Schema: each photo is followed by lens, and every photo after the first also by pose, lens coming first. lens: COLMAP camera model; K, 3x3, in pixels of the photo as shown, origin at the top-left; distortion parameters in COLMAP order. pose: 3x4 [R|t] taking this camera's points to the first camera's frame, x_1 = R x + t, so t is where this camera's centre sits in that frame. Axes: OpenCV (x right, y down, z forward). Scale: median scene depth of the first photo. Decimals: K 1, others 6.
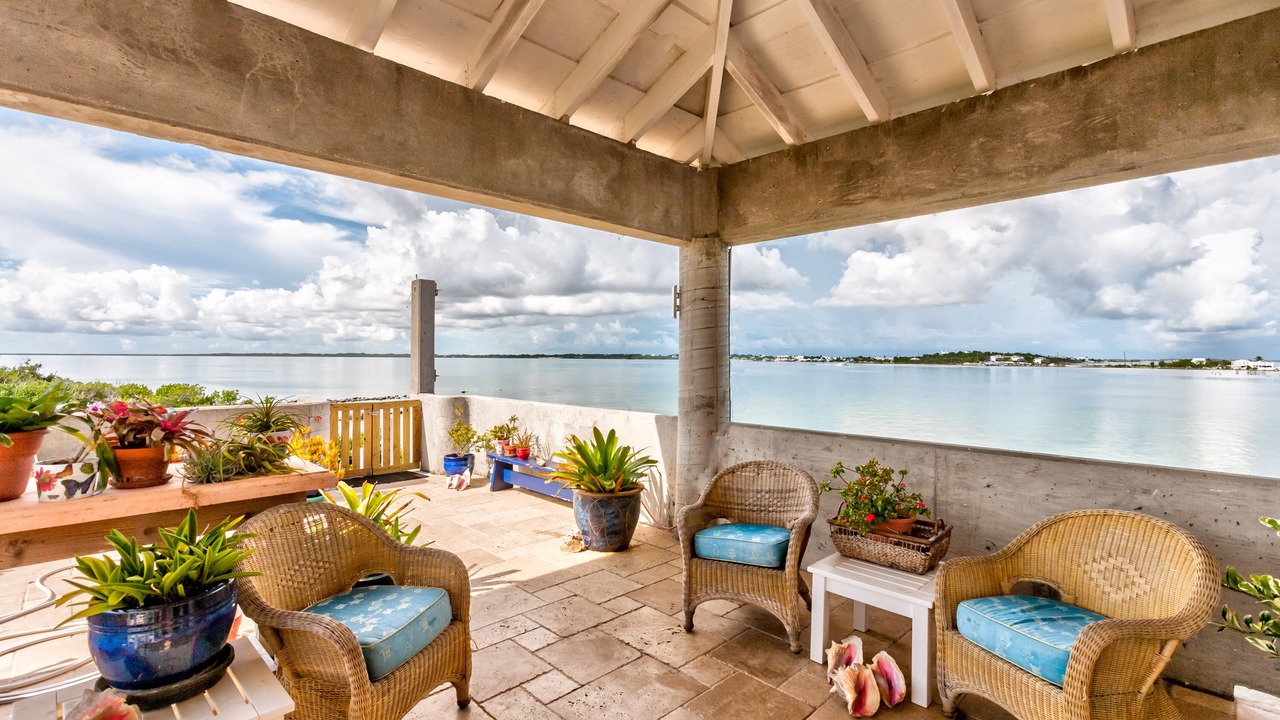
lens RADIAL K [[581.9, 0, 640.4], [0, 581.9, 357.1], [0, 0, 1]] dist [0.000789, 0.000043]
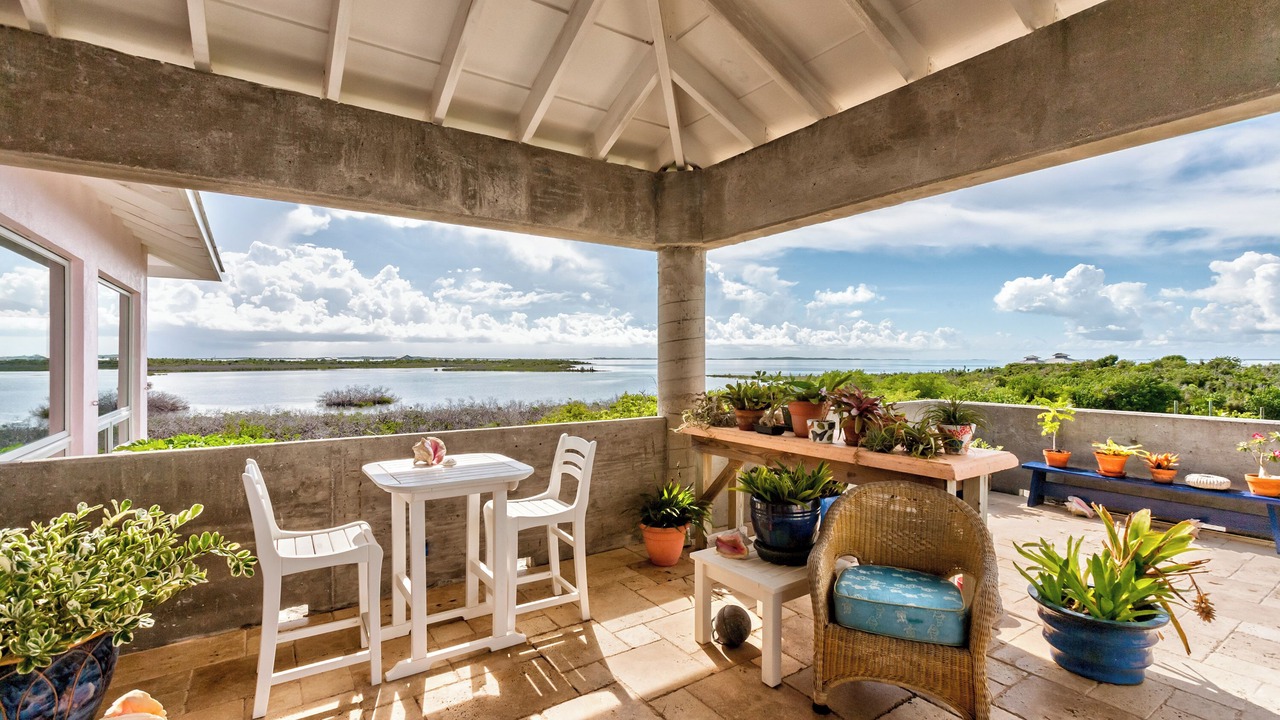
lens RADIAL K [[581.9, 0, 639.5], [0, 581.9, 359.5], [0, 0, 1]] dist [0.000789, 0.000043]
pose [[-0.197584, -0.004524, -0.980275, 0.707166], [0.000310, 0.999989, -0.004677, 0.004479], [0.980286, -0.001228, -0.197581, 0.709961]]
